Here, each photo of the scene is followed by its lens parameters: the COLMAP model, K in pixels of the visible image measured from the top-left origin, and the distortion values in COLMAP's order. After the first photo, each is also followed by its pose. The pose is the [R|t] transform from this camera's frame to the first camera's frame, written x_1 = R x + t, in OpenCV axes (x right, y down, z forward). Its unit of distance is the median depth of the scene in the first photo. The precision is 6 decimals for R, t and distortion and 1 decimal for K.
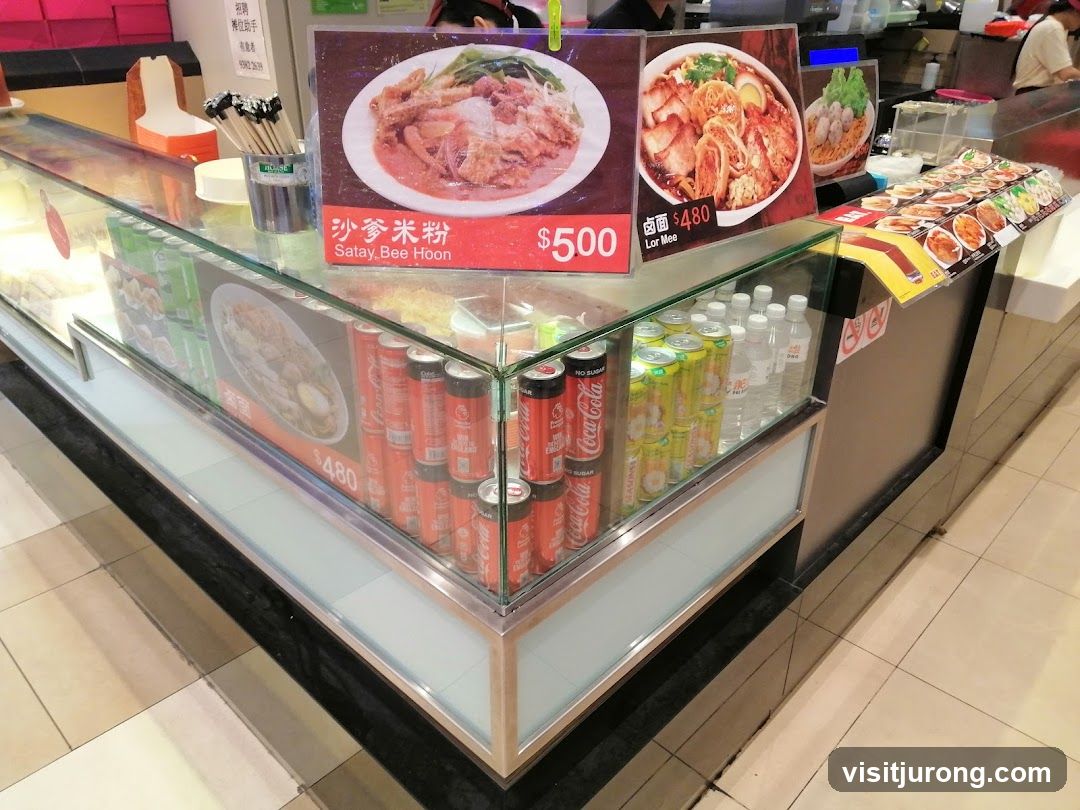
lens RADIAL K [[790.8, 0, 540.0], [0, 790.8, 405.0], [0, 0, 1]] dist [0.064007, -0.044740]
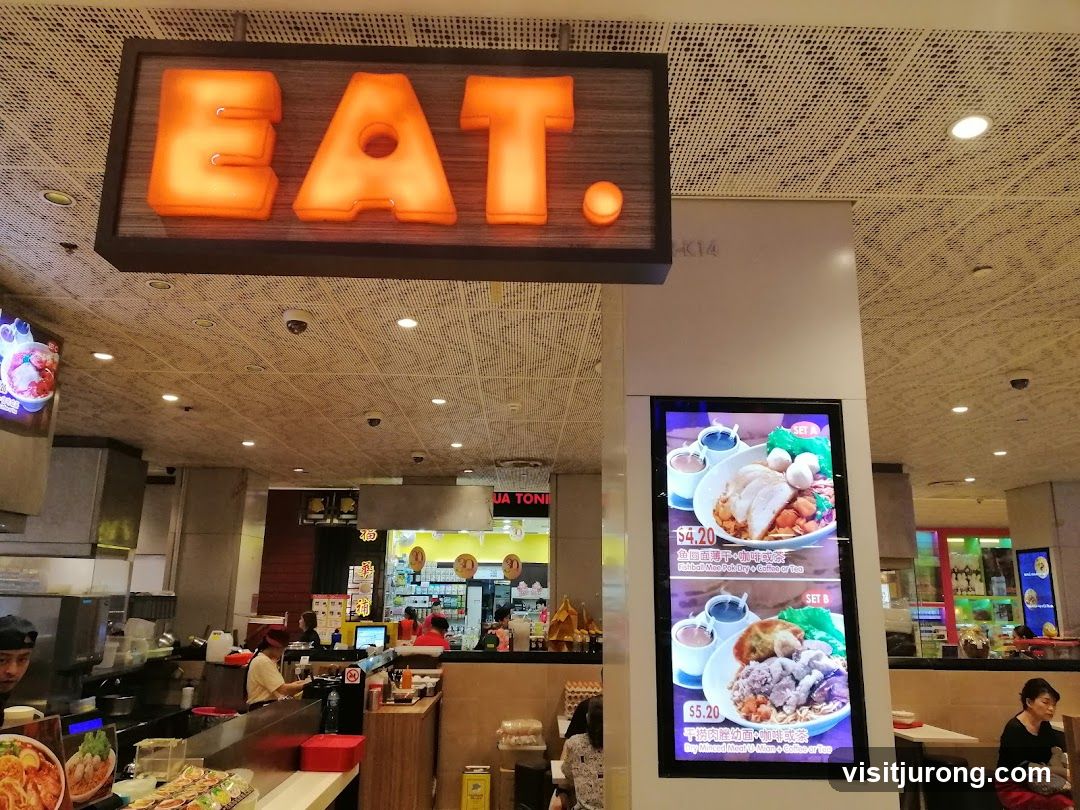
lens RADIAL K [[790.8, 0, 540.0], [0, 790.8, 405.0], [0, 0, 1]] dist [0.064007, -0.044740]
pose [[0.700129, 0.172790, 0.692794, -0.204772], [0.325230, 0.786605, -0.524860, 0.186493], [-0.635646, 0.592787, 0.494528, -0.677979]]
